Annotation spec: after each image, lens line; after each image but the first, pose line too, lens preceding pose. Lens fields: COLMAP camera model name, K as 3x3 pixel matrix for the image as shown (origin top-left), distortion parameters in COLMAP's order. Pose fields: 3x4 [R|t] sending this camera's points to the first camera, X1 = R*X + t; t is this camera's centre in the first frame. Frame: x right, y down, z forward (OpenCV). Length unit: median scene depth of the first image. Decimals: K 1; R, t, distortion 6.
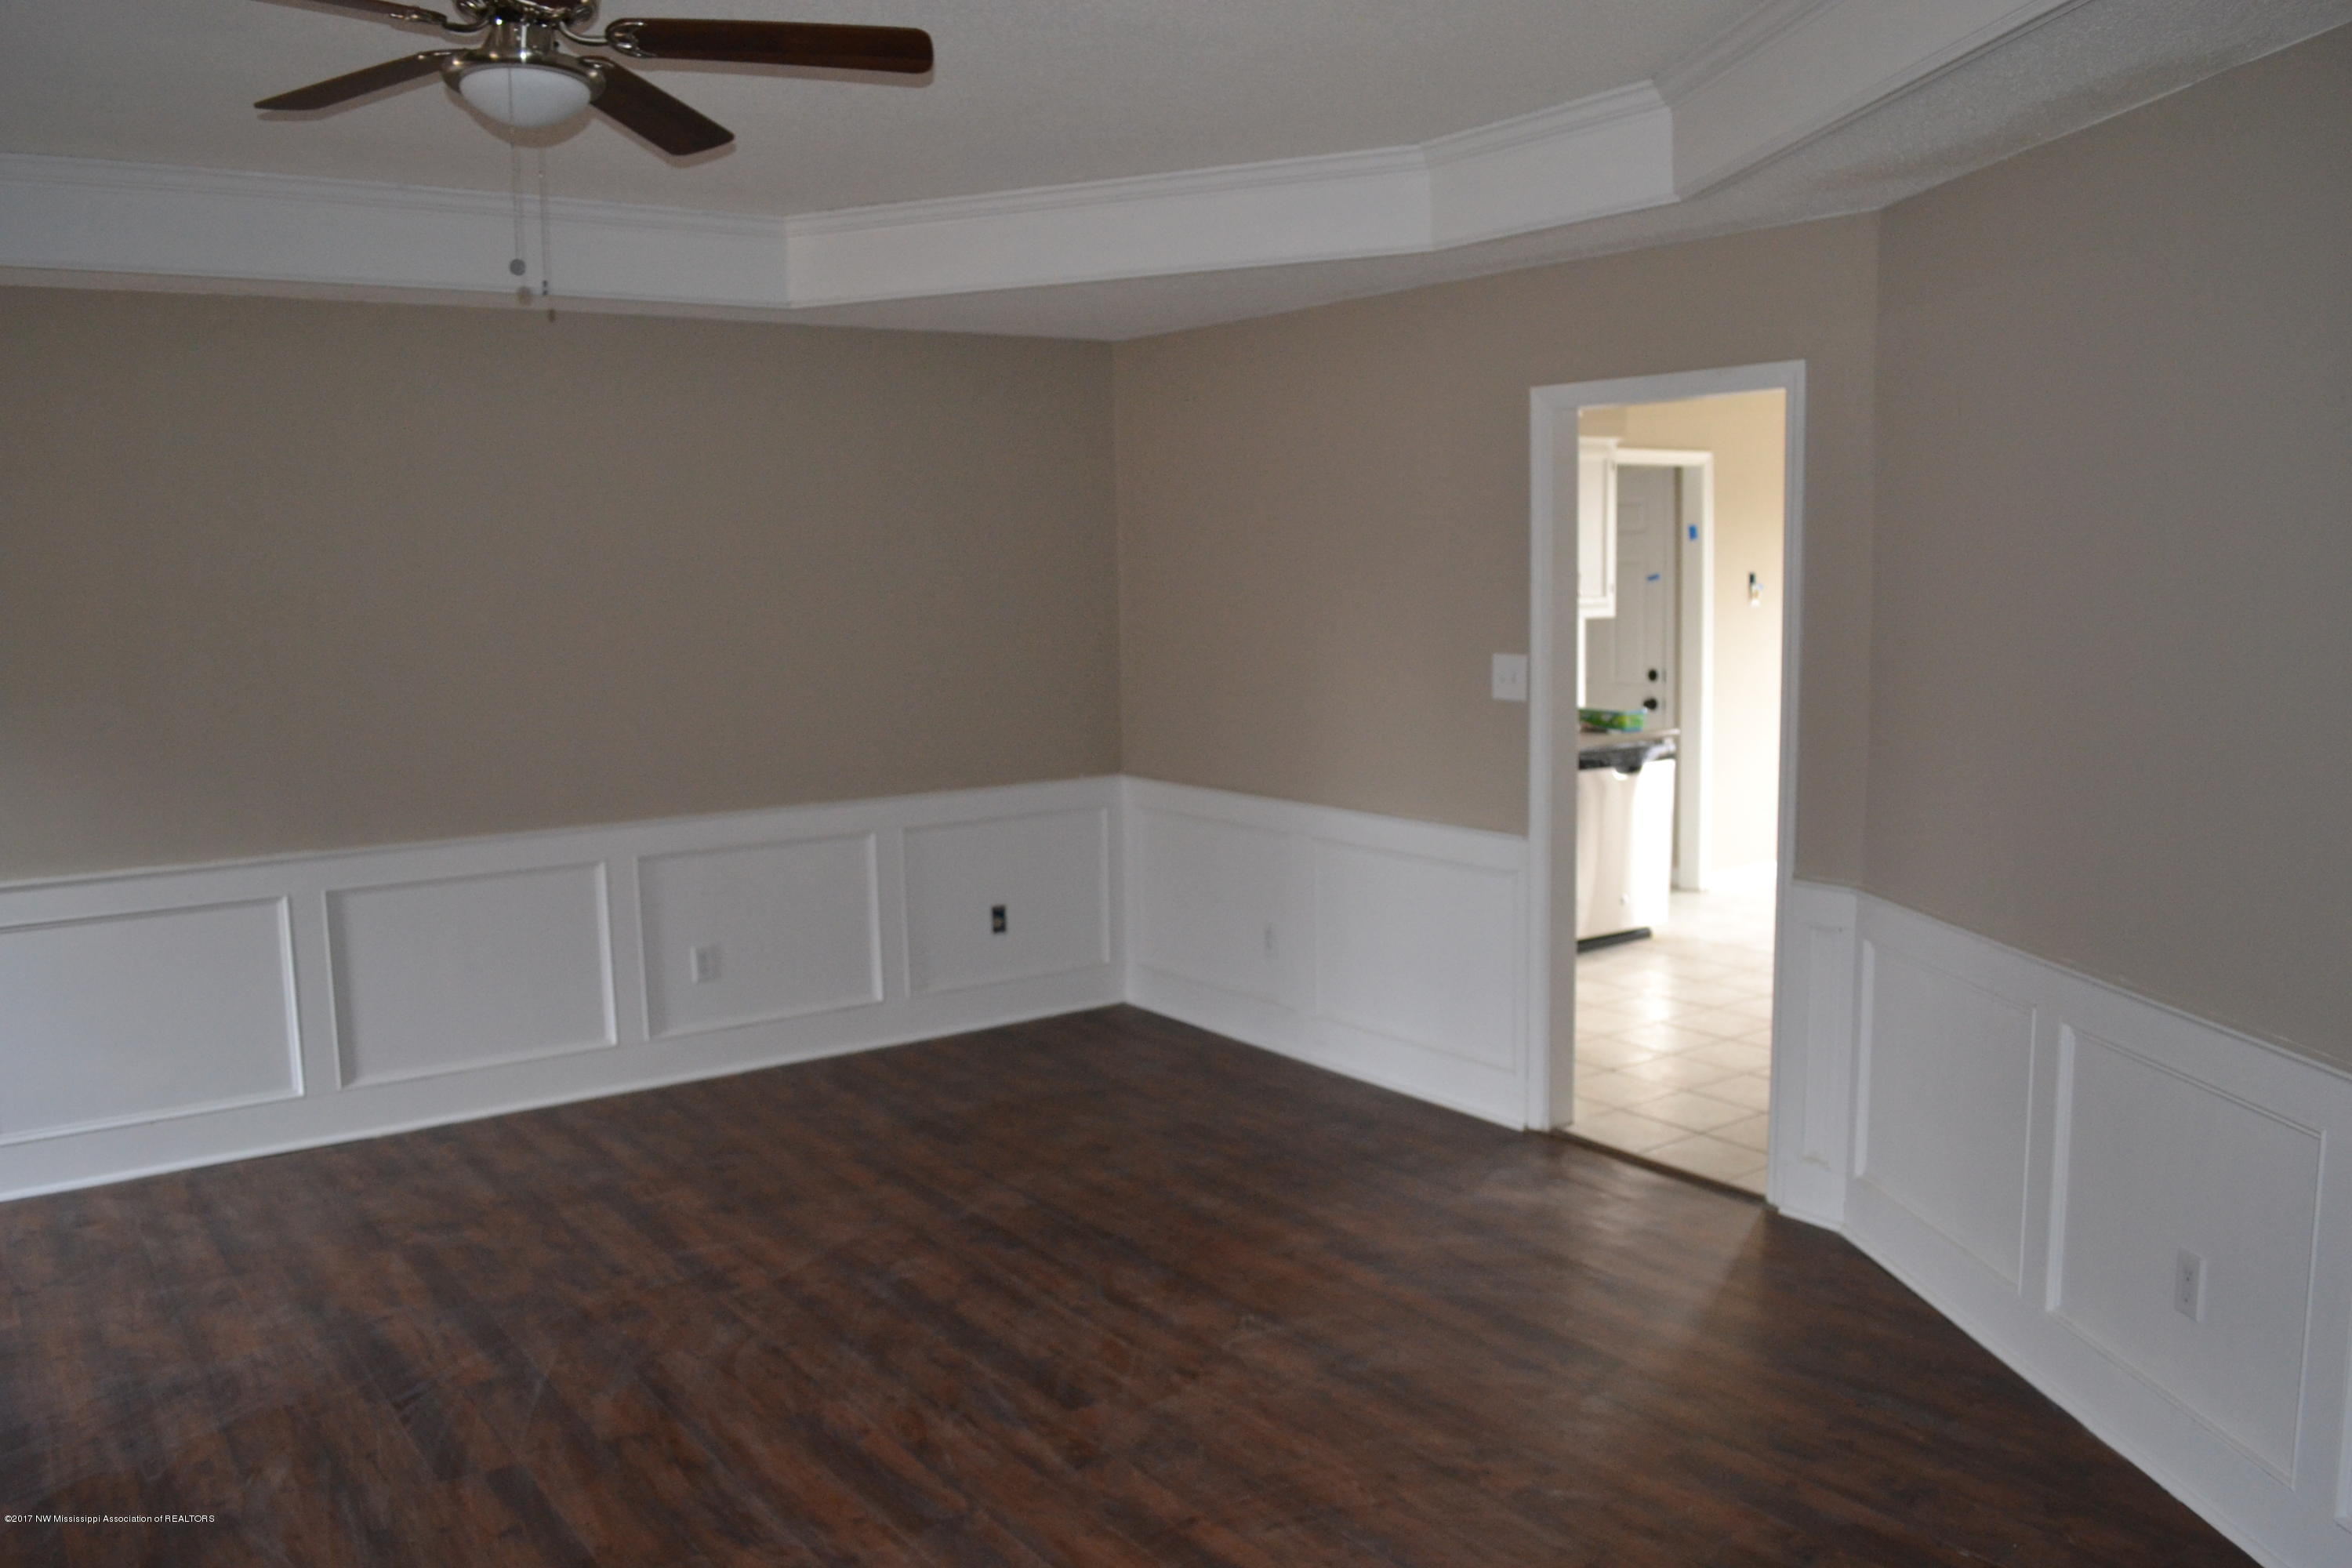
lens RADIAL K [[1880.6, 0, 1161.3], [0, 1880.6, 789.3], [0, 0, 1]] dist [-0.069929, 0.007178]
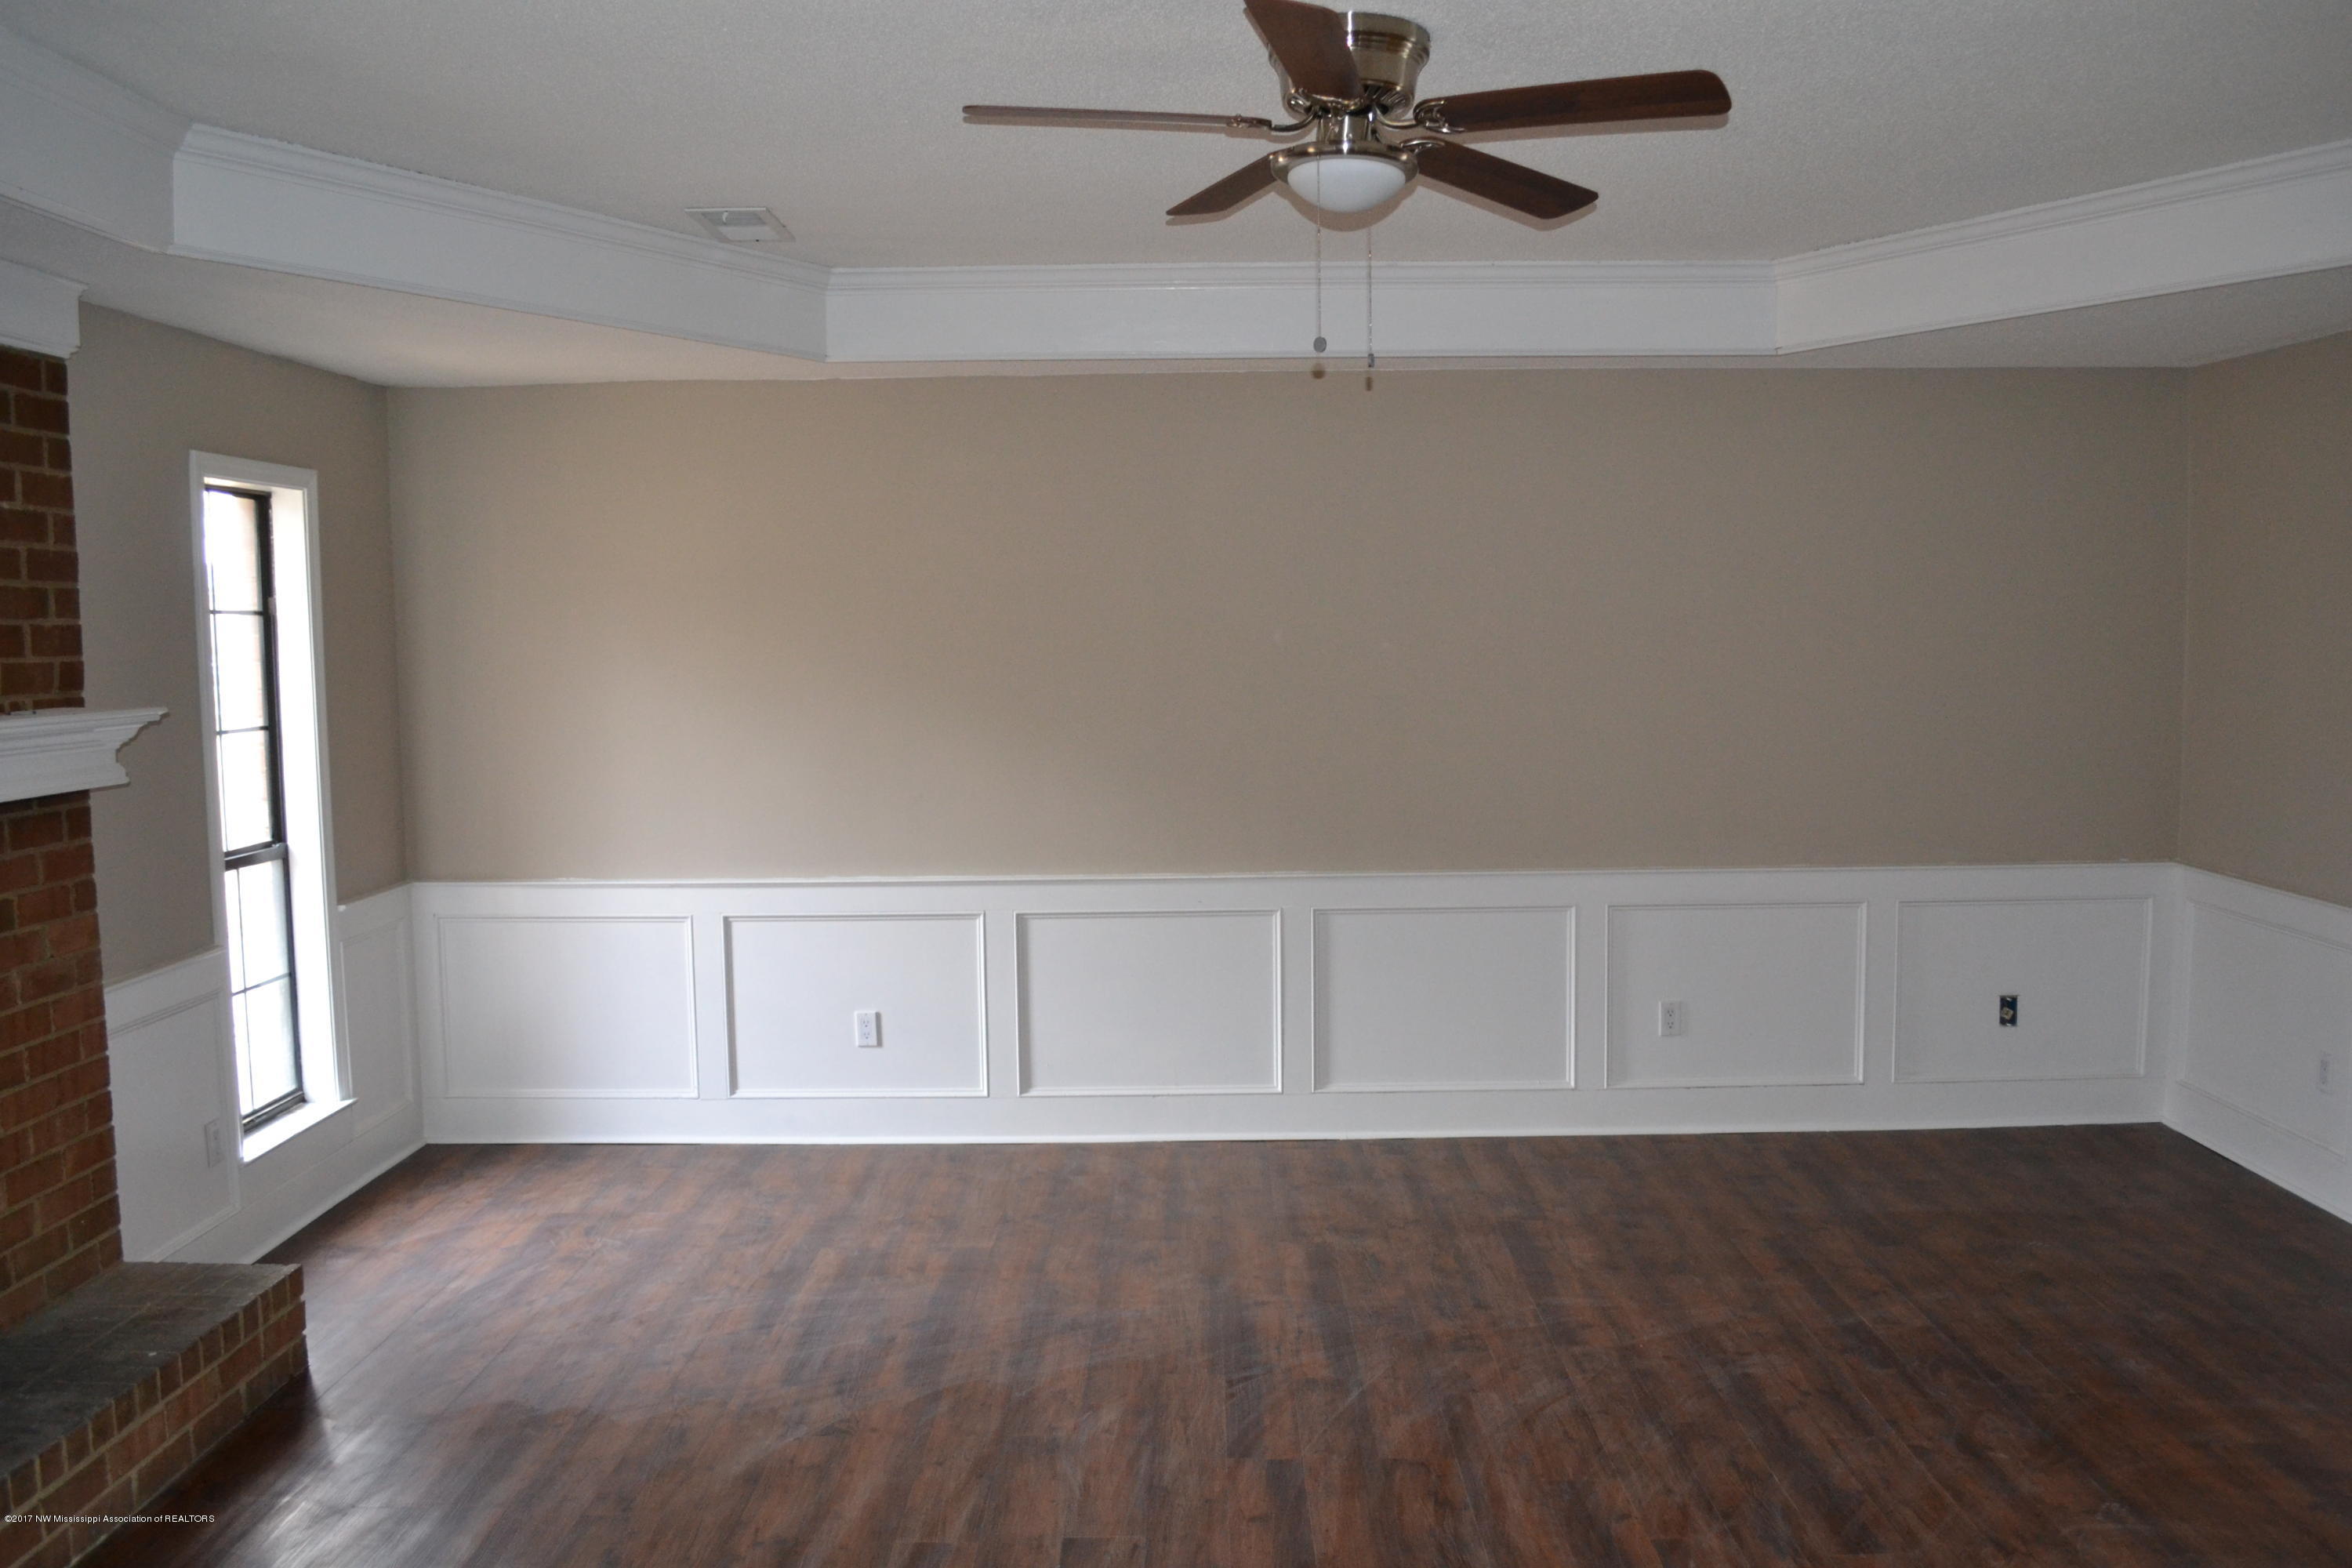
lens RADIAL K [[1880.6, 0, 1161.3], [0, 1880.6, 789.3], [0, 0, 1]] dist [-0.069929, 0.007178]
pose [[0.812036, 0.059038, -0.580613, 0.155132], [-0.072689, 0.997355, -0.000247, -0.012076], [0.579062, 0.042405, 0.814180, 0.051829]]
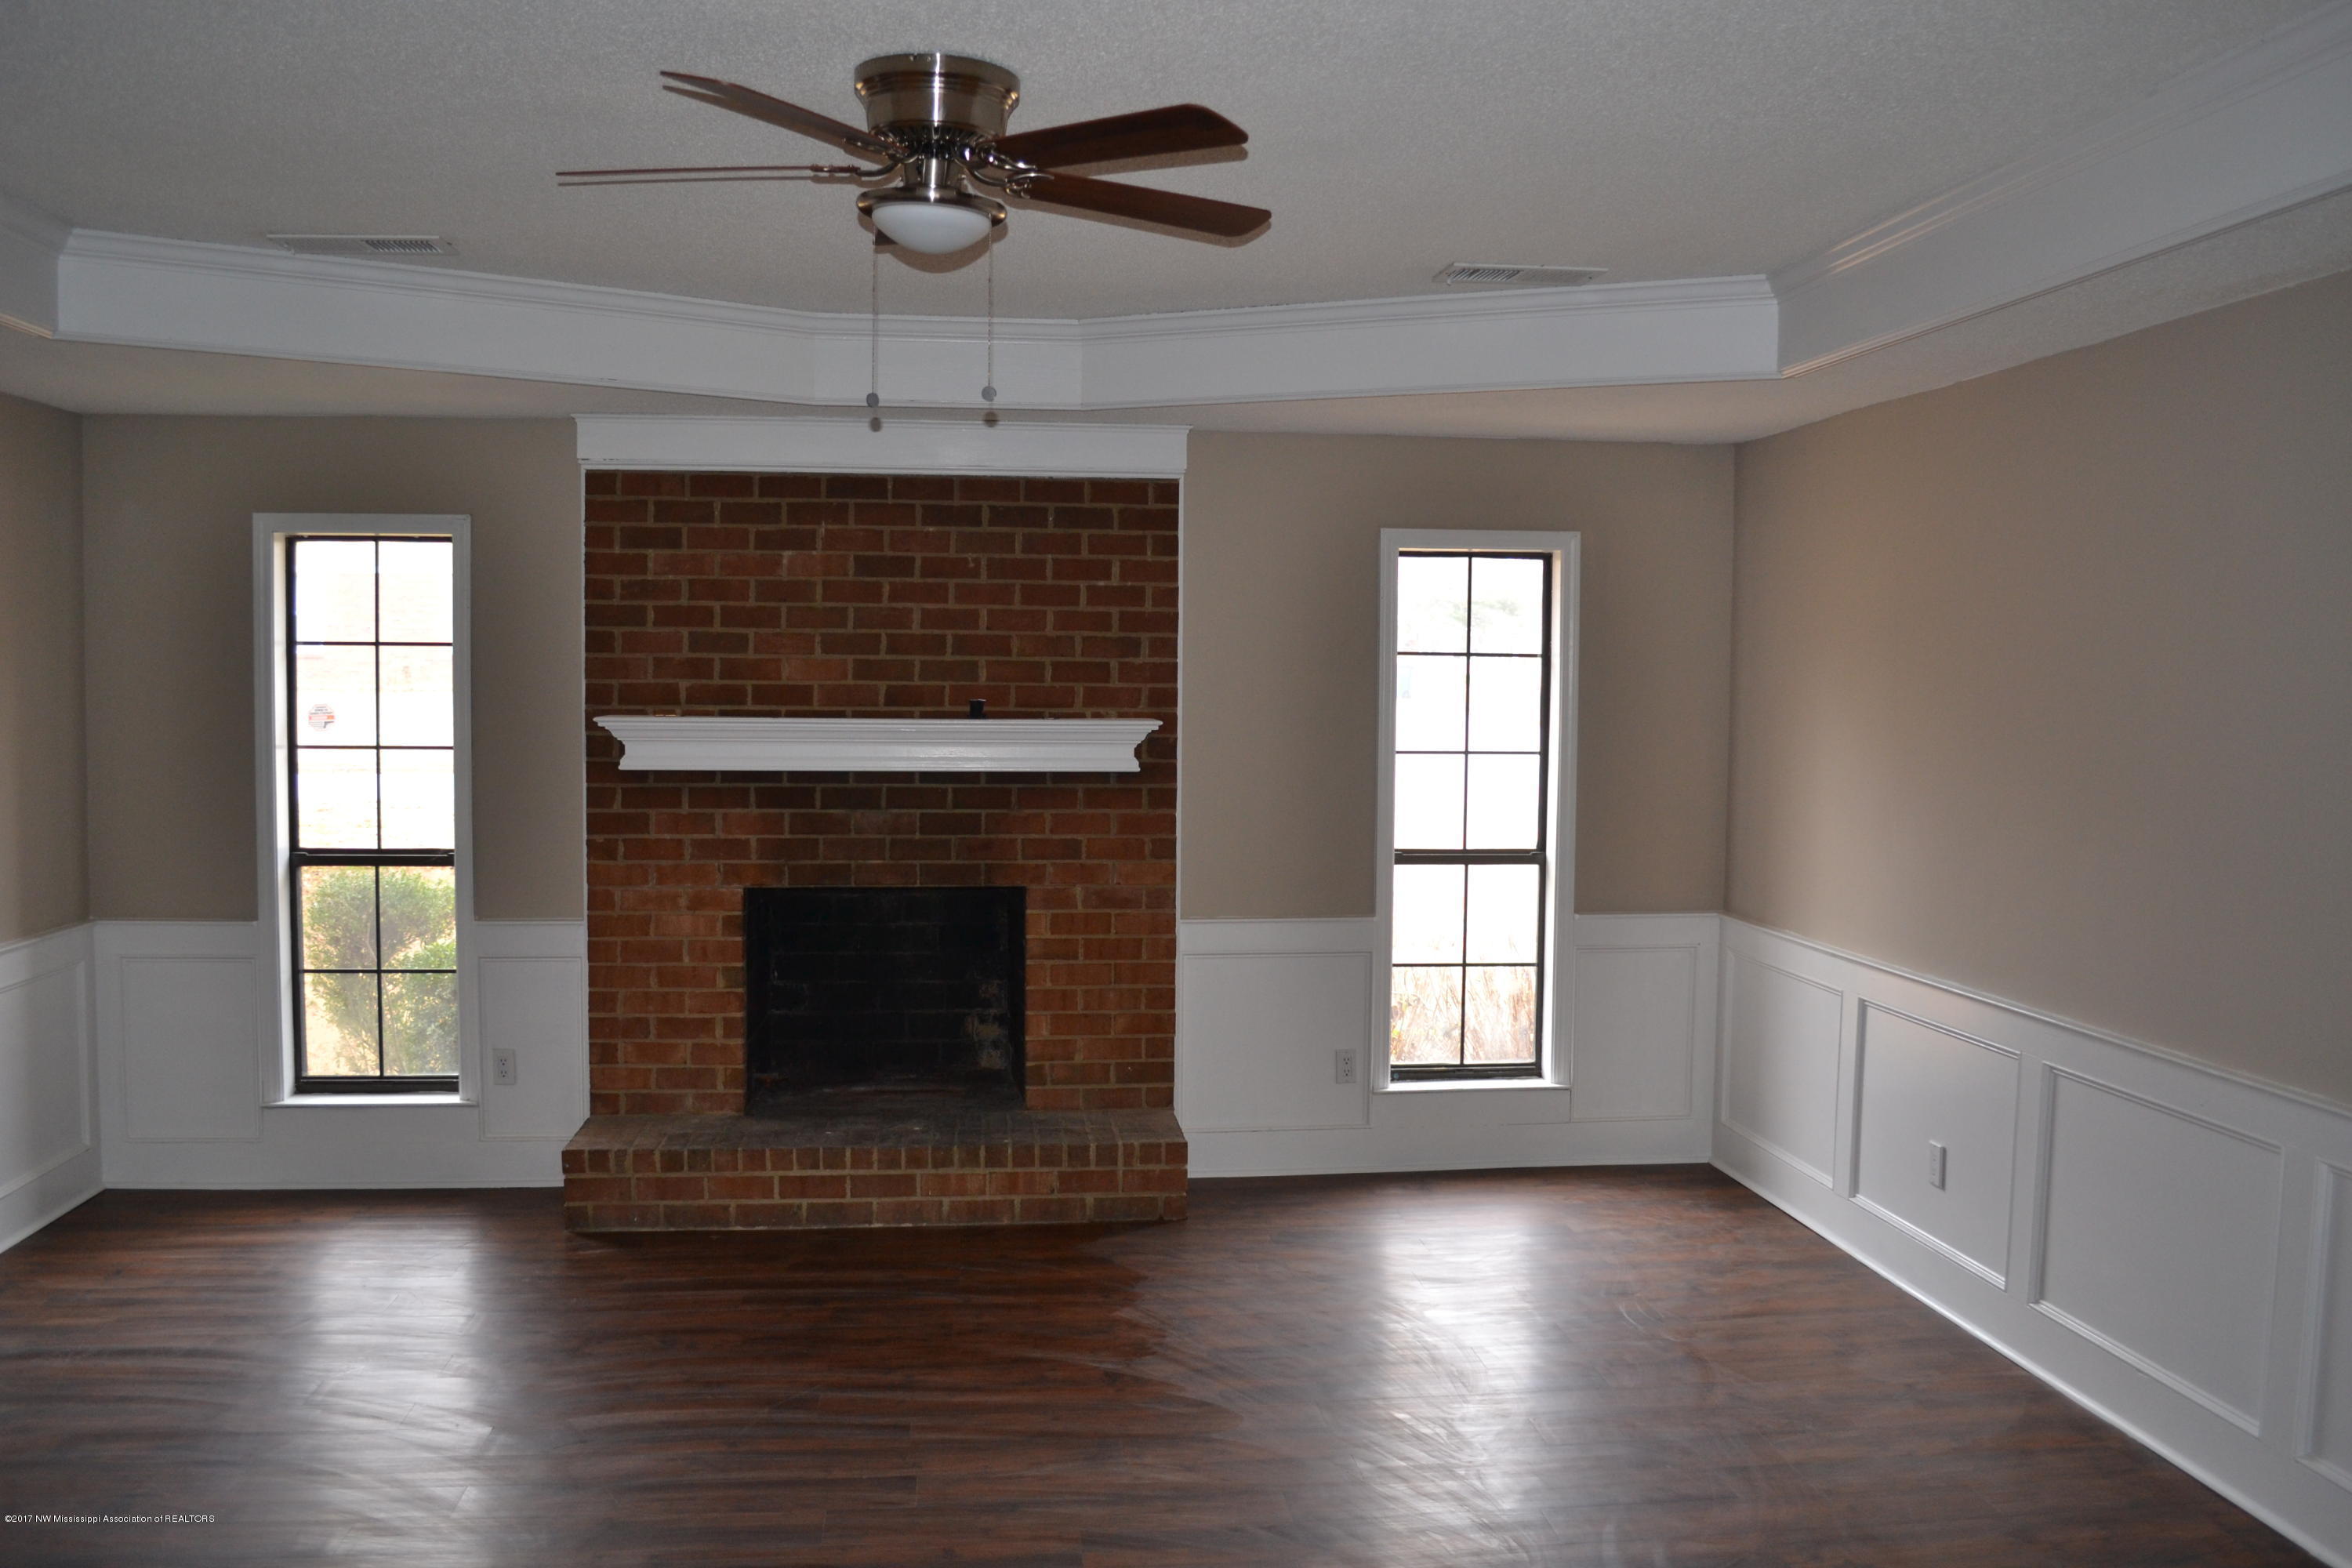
lens RADIAL K [[1880.6, 0, 1161.3], [0, 1880.6, 789.3], [0, 0, 1]] dist [-0.069929, 0.007178]
pose [[-0.474465, 0.067998, -0.877644, 0.397353], [-0.104364, 0.985635, 0.132785, -0.153369], [0.874066, 0.154597, -0.460552, 1.190585]]
